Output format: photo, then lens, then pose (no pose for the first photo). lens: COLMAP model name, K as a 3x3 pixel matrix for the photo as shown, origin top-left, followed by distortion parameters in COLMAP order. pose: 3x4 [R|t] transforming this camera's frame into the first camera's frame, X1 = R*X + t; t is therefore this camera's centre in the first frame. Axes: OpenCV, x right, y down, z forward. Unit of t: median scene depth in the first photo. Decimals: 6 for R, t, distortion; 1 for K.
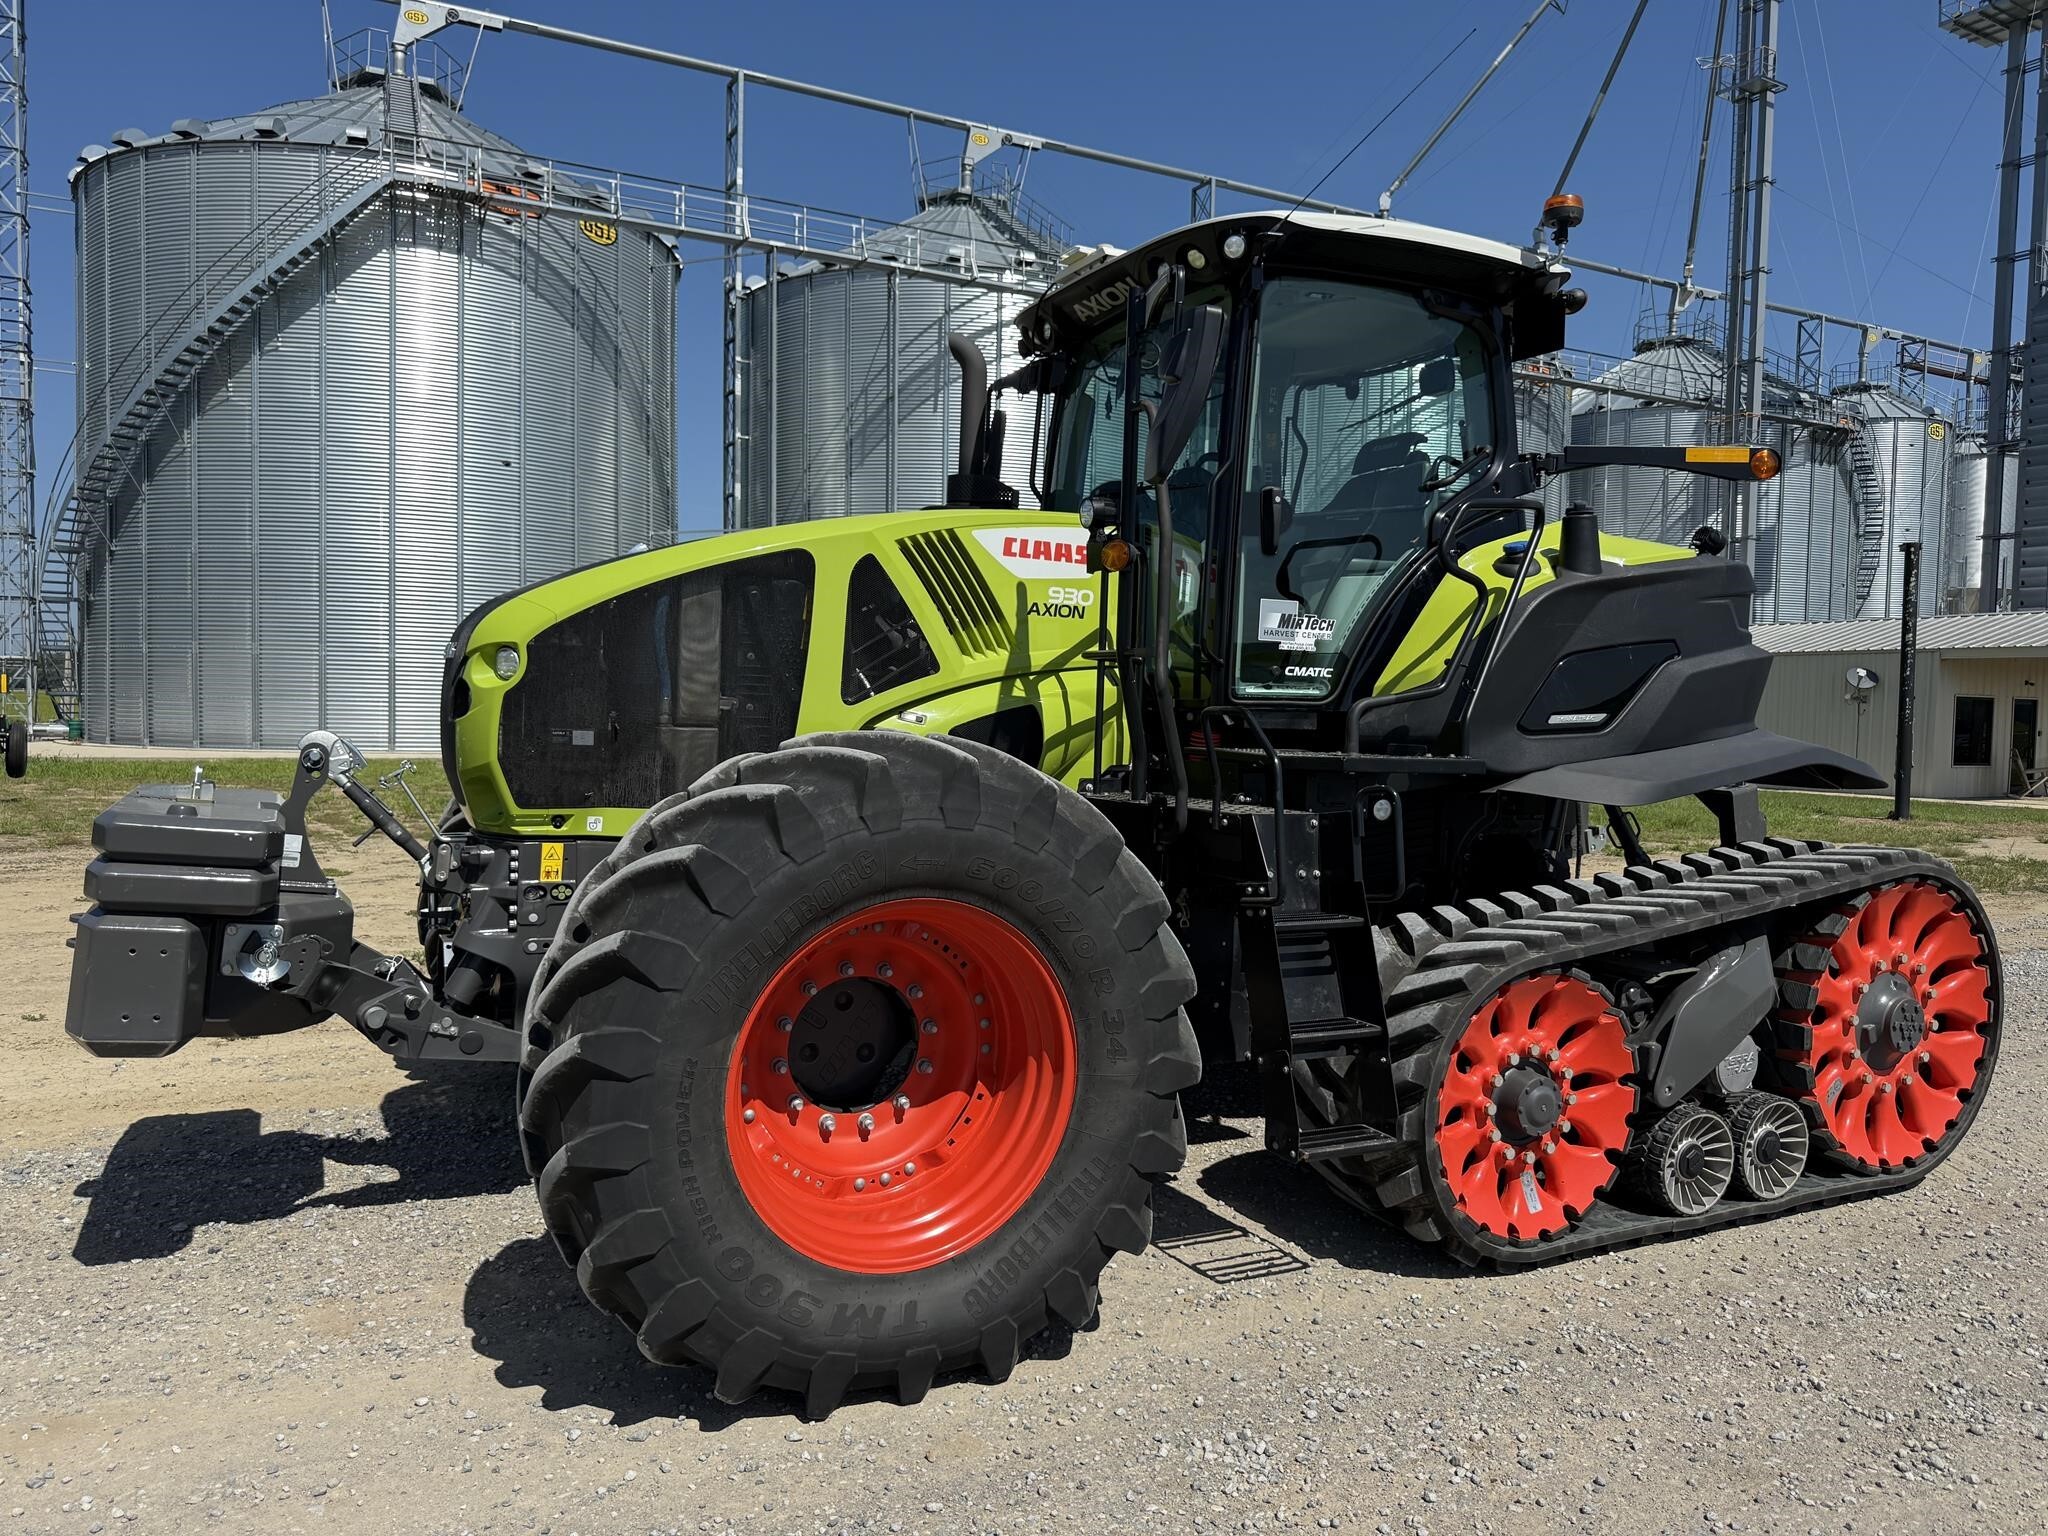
lens RADIAL K [[1441.5, 0, 1040.8], [0, 1441.5, 781.2], [0, 0, 1]] dist [0.060265, -0.102170]
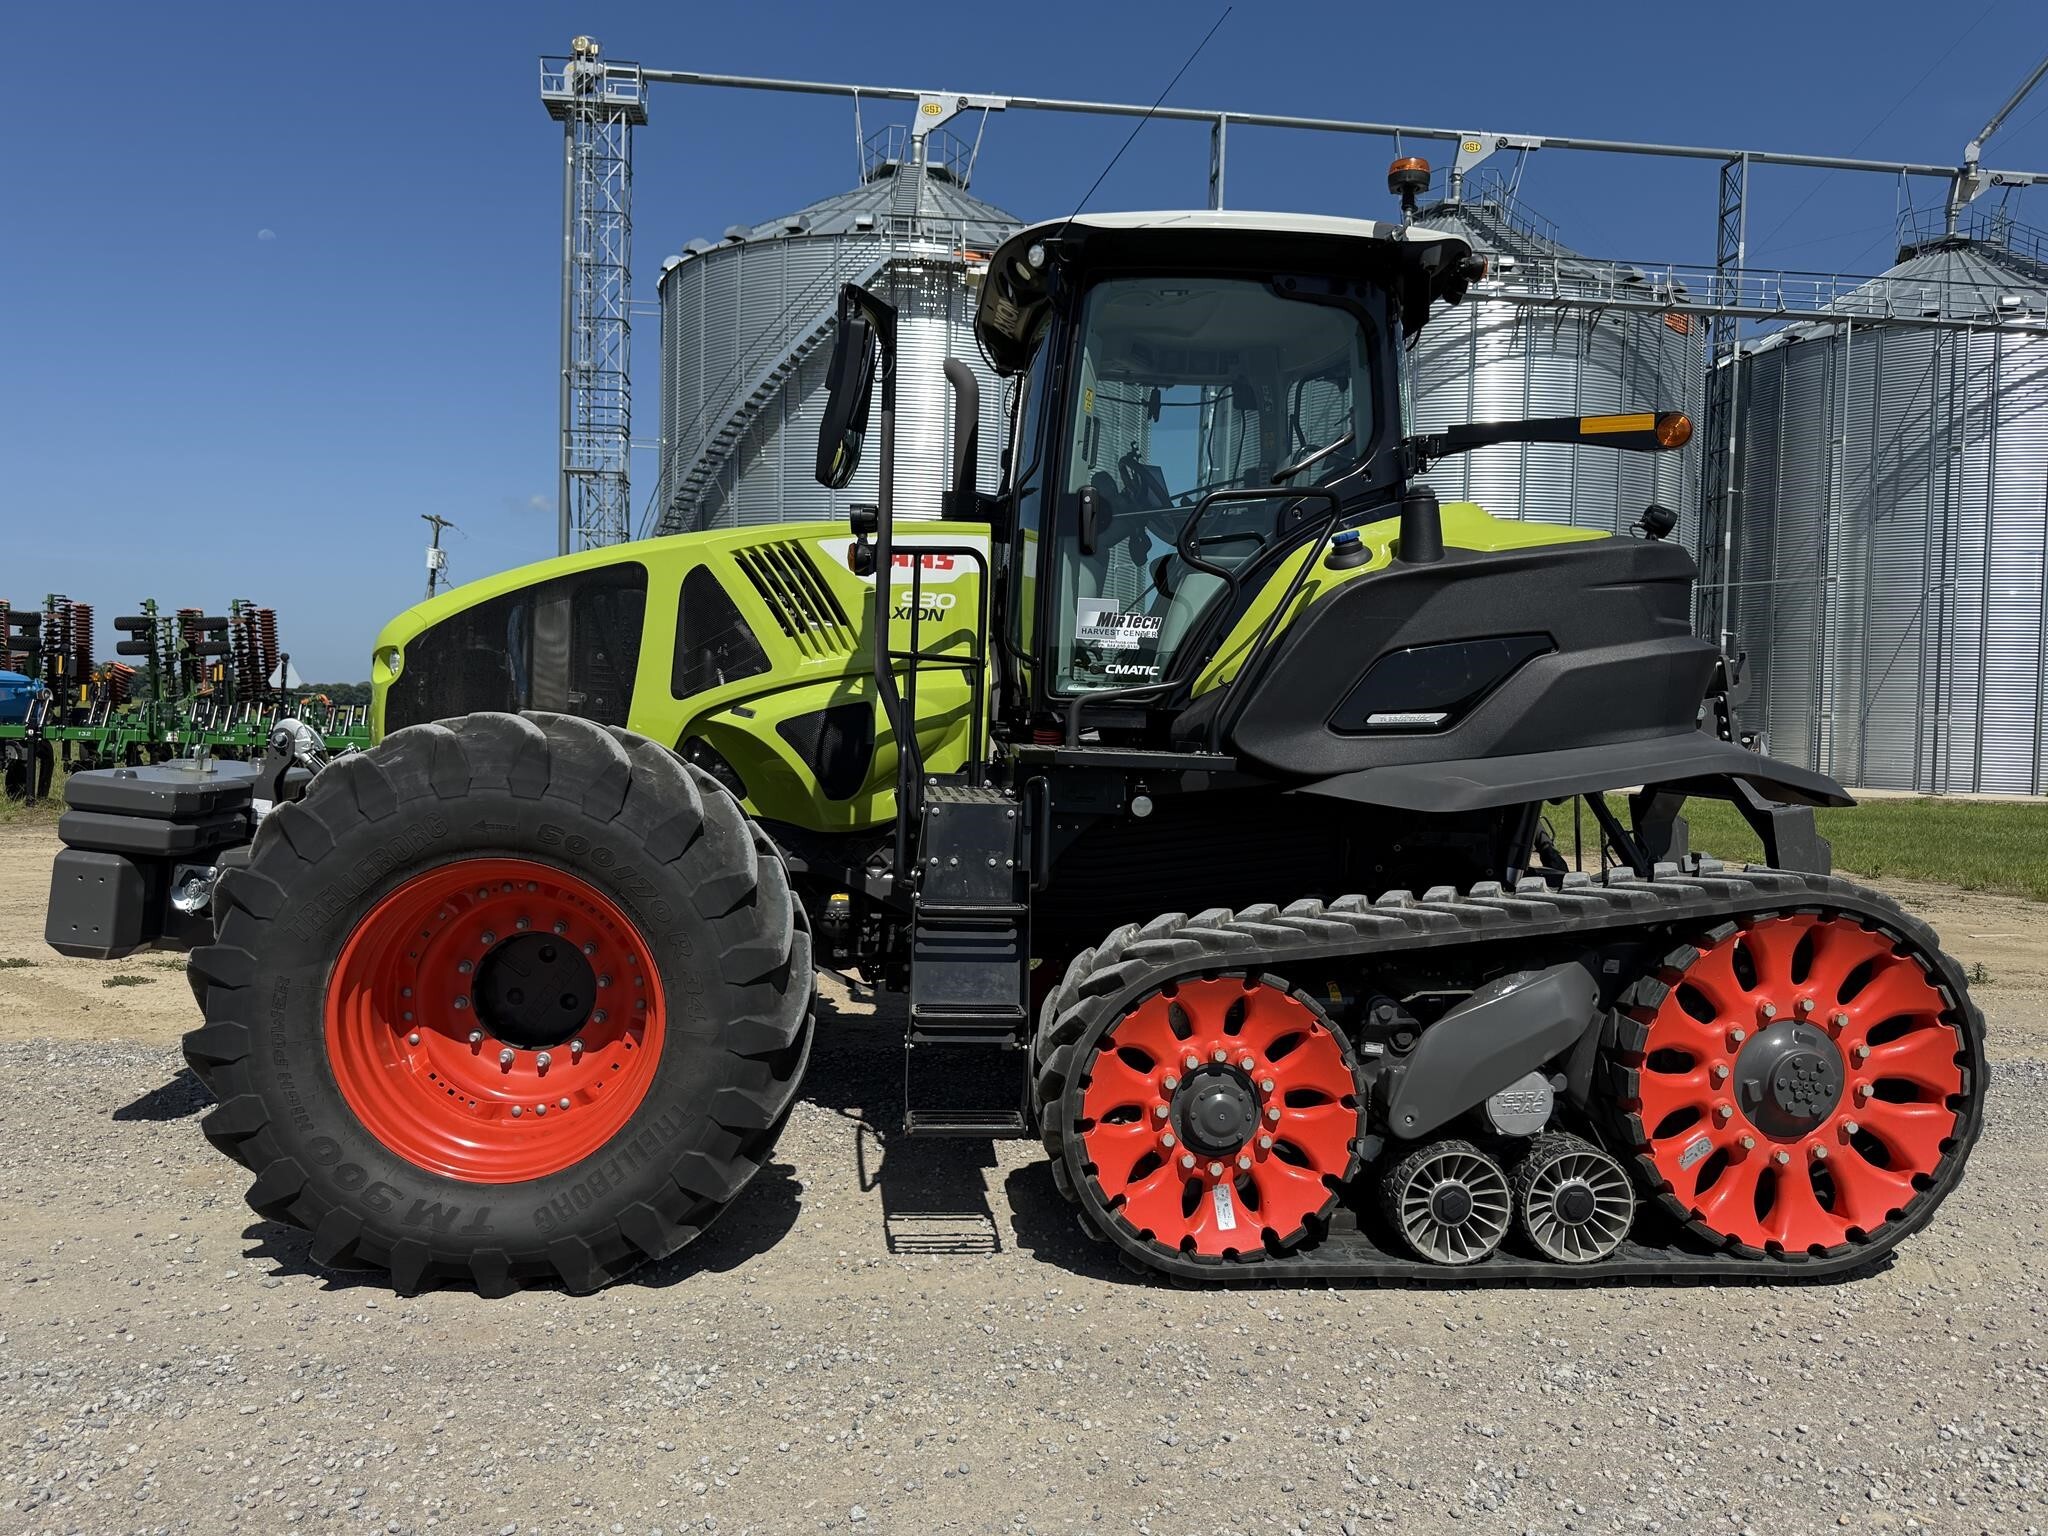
lens RADIAL K [[1441.5, 0, 1040.8], [0, 1441.5, 781.2], [0, 0, 1]] dist [0.060265, -0.102170]
pose [[0.930537, 0.019687, -0.365669, 0.511876], [-0.026966, 0.999527, -0.014810, 0.018062], [0.365204, 0.023642, 0.930627, 0.057176]]
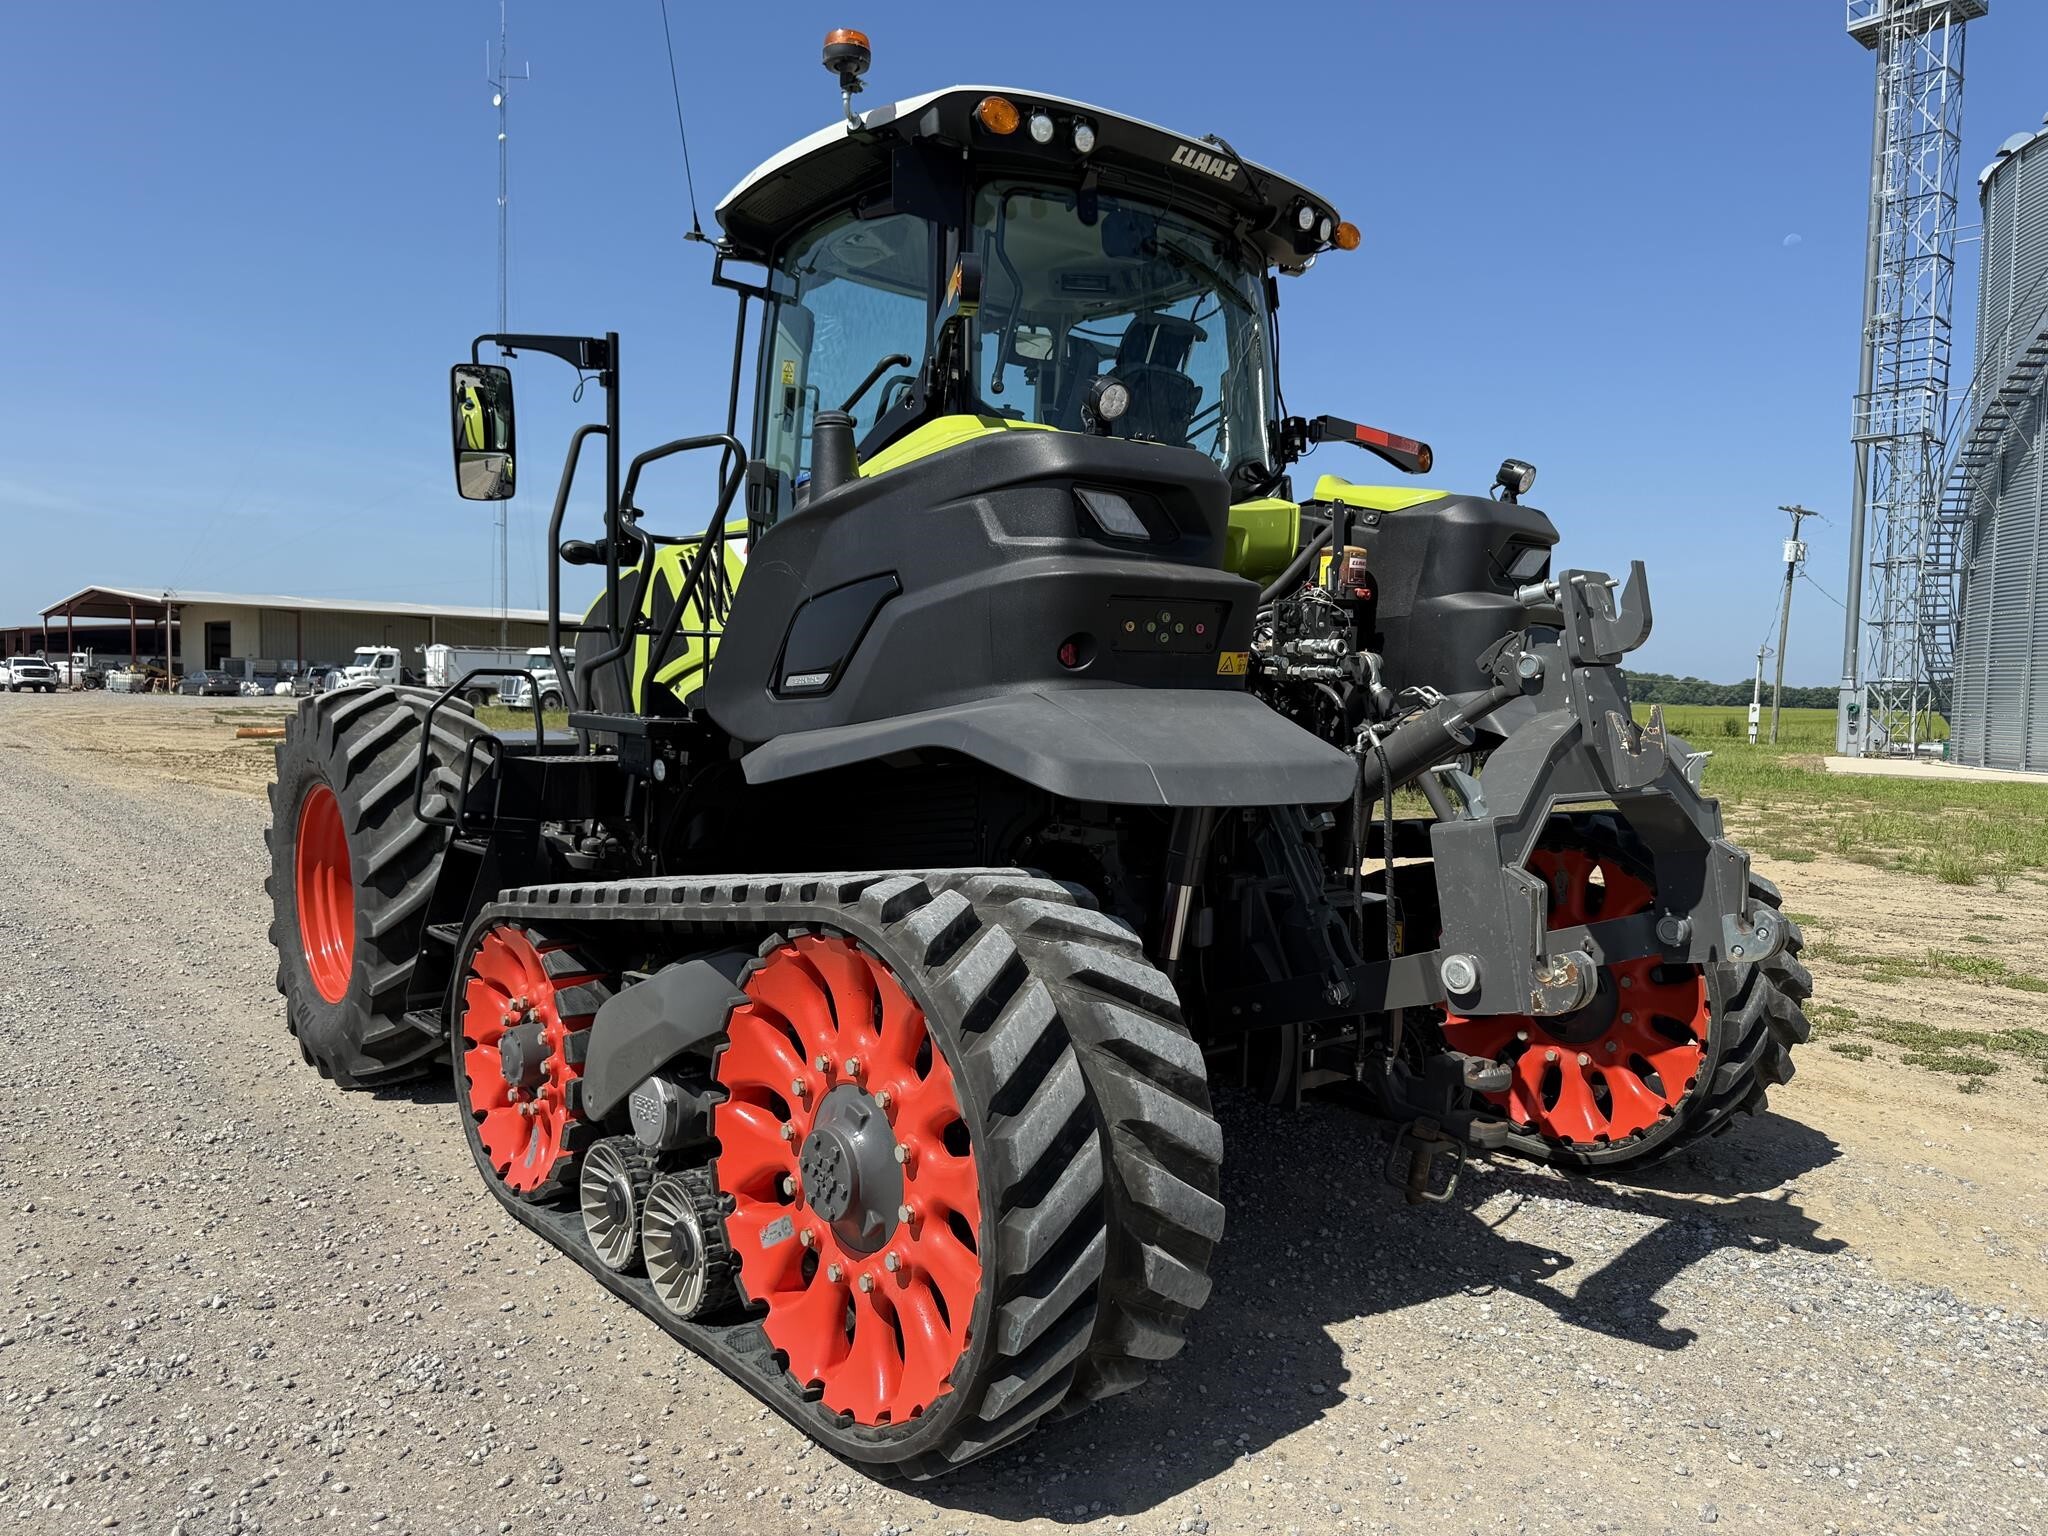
lens RADIAL K [[1435.9, 0, 1018.3], [0, 1435.9, 779.7], [0, 0, 1]] dist [0.057728, -0.053598]
pose [[0.234282, 0.045334, -0.971111, 1.244018], [-0.066901, 0.997296, 0.030416, -0.020538], [0.969864, 0.057842, 0.236681, 0.971980]]
